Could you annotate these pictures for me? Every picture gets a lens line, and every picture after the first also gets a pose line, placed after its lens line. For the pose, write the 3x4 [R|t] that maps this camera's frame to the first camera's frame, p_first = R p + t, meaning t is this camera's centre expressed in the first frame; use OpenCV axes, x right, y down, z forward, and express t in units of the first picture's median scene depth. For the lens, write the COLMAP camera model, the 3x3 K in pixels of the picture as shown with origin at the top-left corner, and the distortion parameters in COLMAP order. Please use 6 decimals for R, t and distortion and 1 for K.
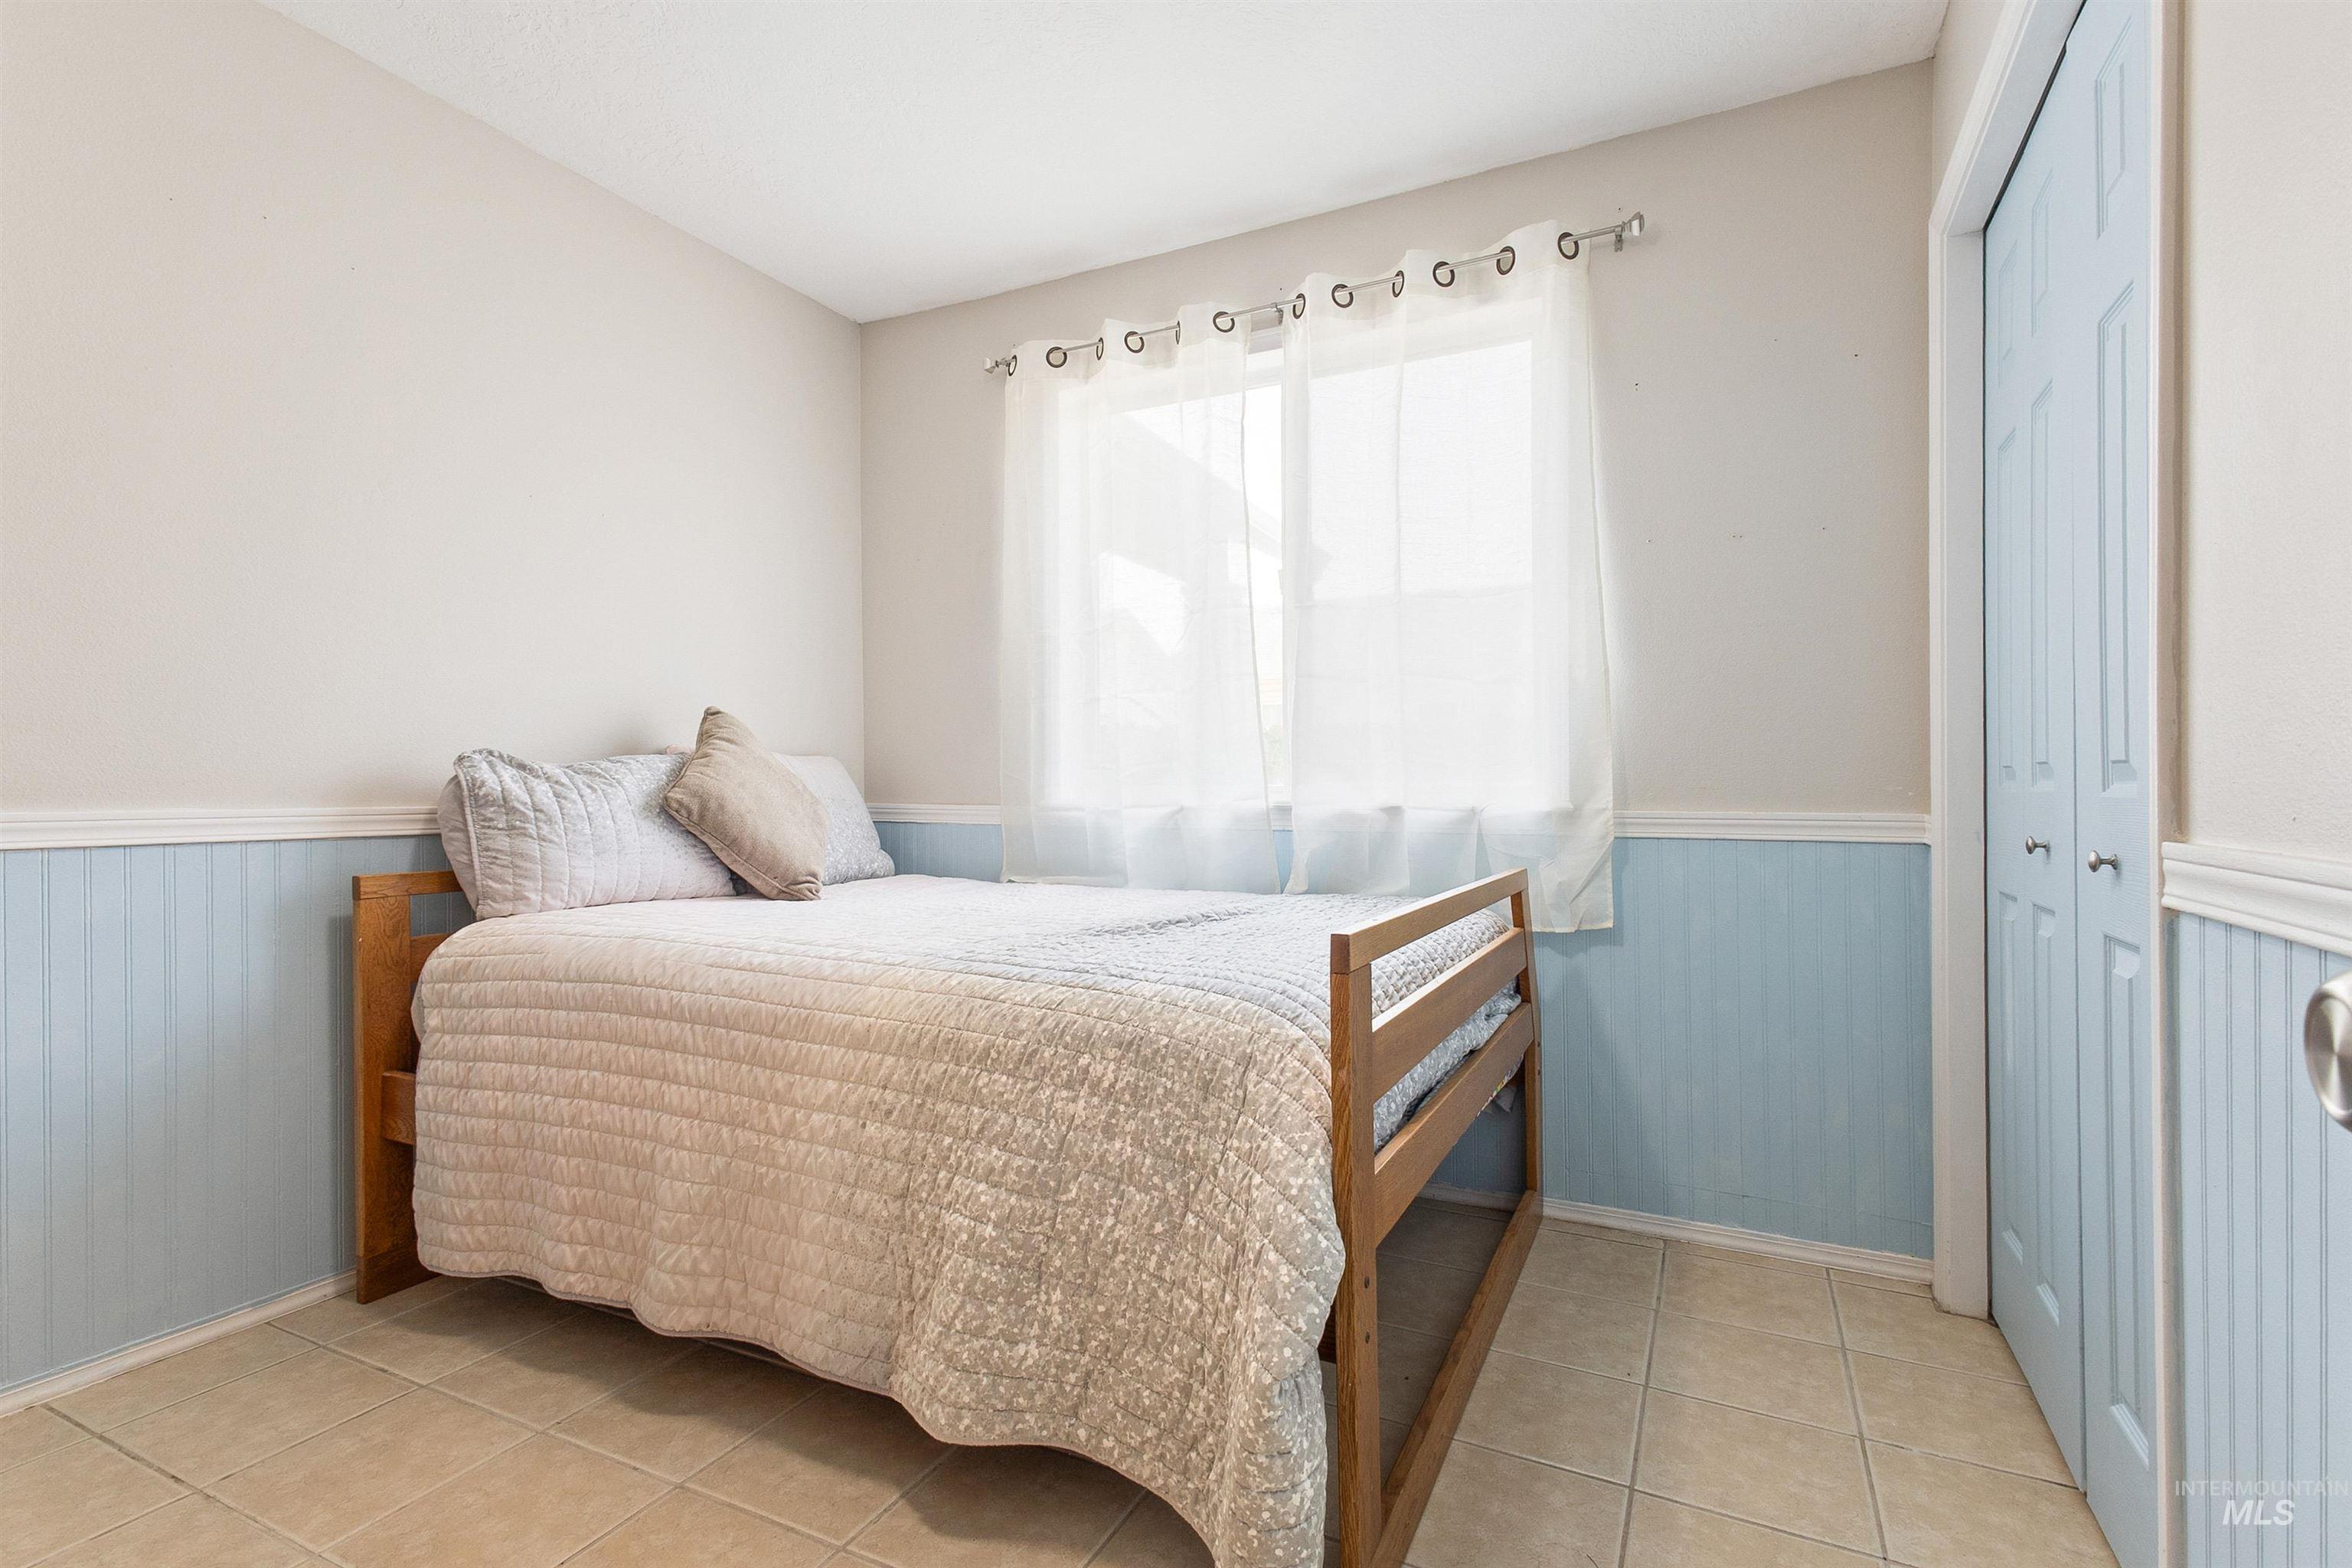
lens RADIAL K [[1104.3, 0, 1166.0], [0, 1104.3, 775.3], [0, 0, 1]] dist [0.017363, 0.000079]
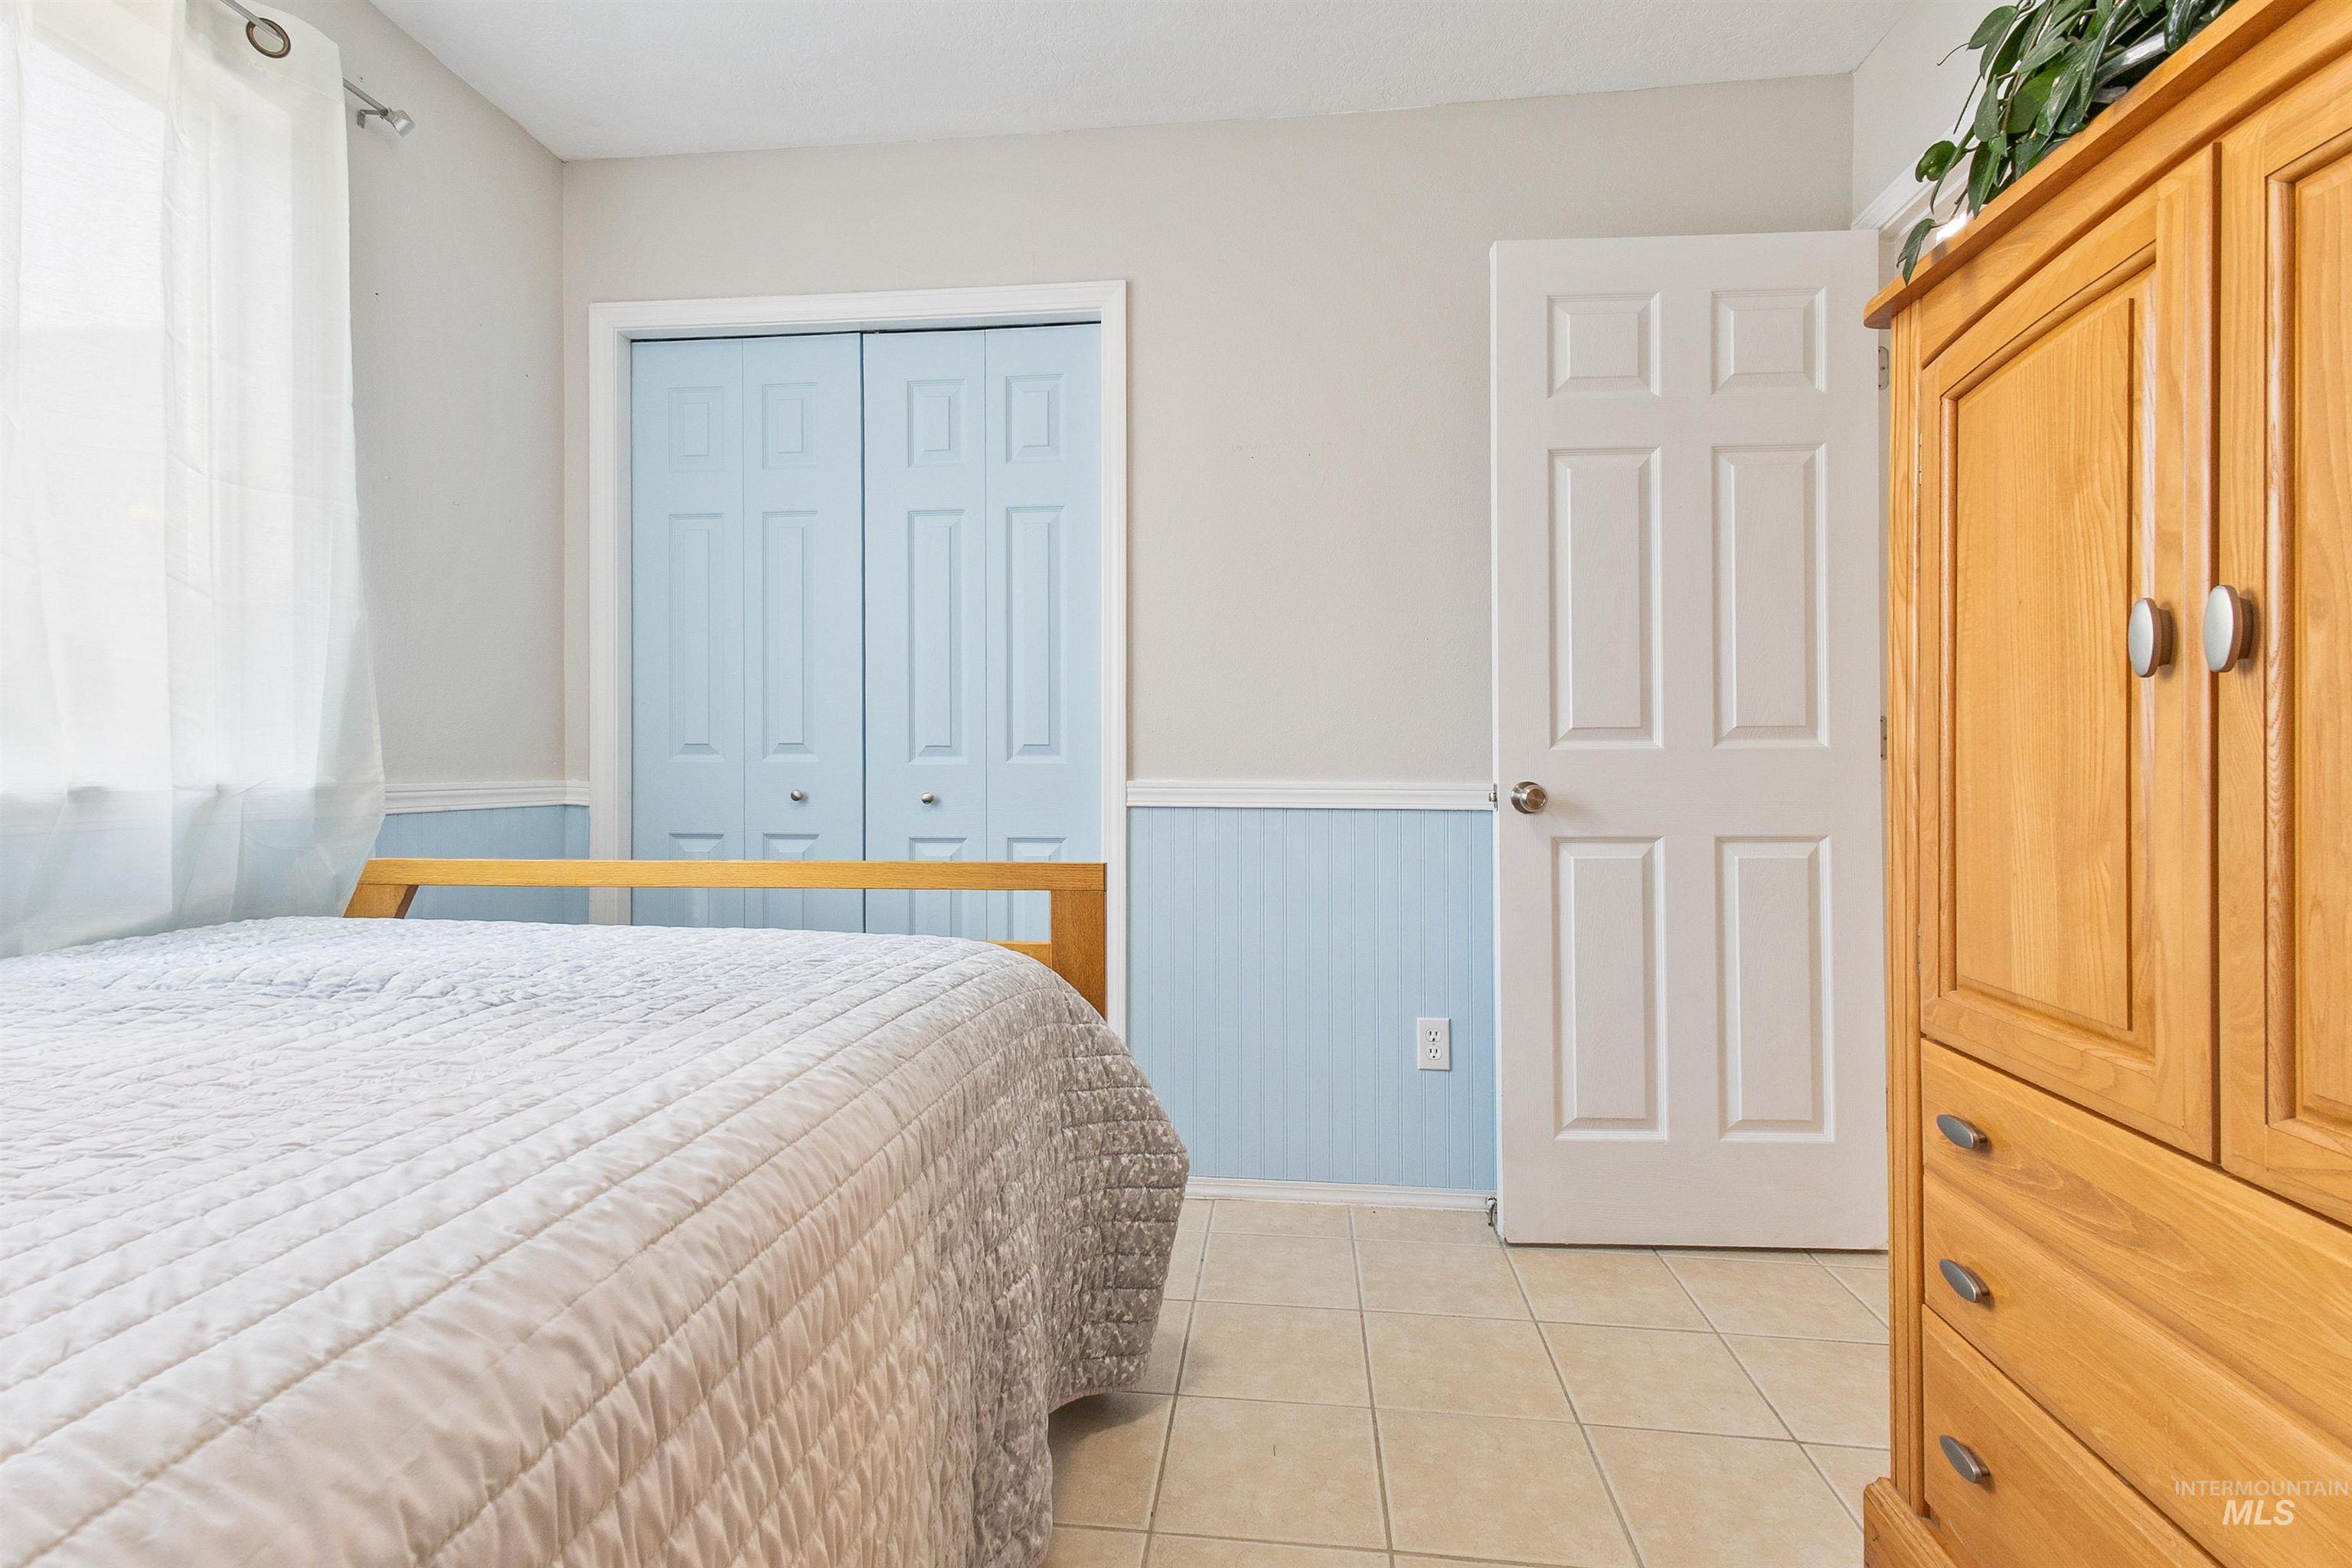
lens RADIAL K [[1104.3, 0, 1166.0], [0, 1104.3, 775.3], [0, 0, 1]] dist [0.017363, 0.000079]
pose [[-0.345398, -0.005411, 0.938441, -0.706563], [-0.008784, 0.999958, 0.002533, 0.017883], [-0.938415, -0.007368, -0.345431, 0.829067]]
